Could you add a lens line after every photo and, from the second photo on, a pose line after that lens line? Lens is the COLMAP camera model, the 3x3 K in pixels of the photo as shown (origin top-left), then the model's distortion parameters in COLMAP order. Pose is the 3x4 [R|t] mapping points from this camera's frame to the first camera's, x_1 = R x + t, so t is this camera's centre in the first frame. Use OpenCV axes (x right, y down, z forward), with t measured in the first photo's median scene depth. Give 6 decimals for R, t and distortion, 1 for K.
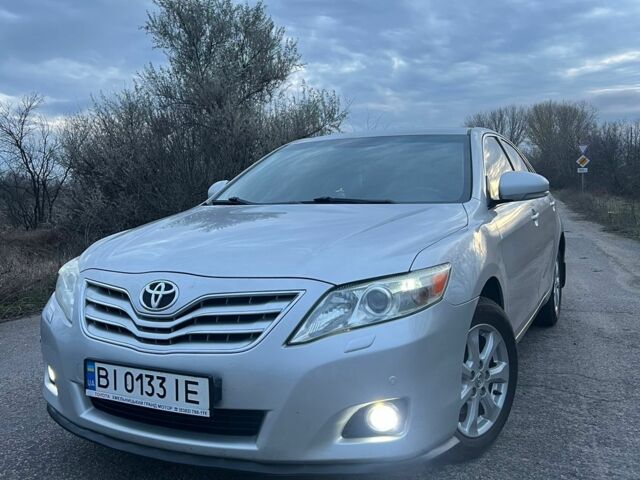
lens RADIAL K [[609.2, 0, 320.4], [0, 609.2, 240.2], [0, 0, 1]] dist [-0.027044, 0.000000]
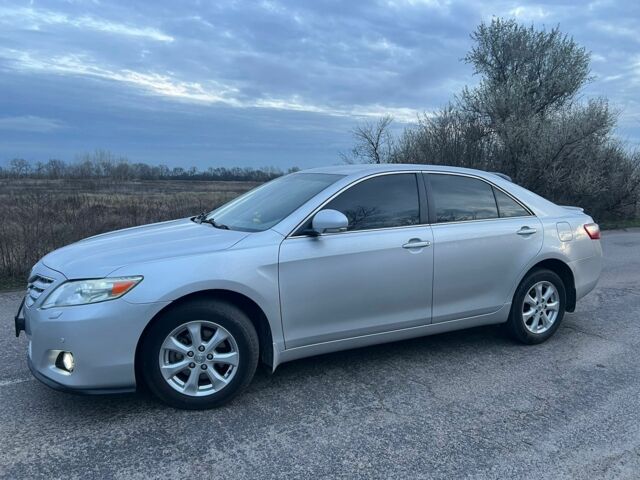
lens RADIAL K [[462.9, 0, 320.1], [0, 462.9, 237.4], [0, 0, 1]] dist [0.007240, 0.000626]
pose [[0.826558, 0.090365, -0.555550, 0.859521], [-0.072377, 0.995898, 0.054308, -0.108178], [0.558178, -0.004679, 0.829708, 0.195331]]
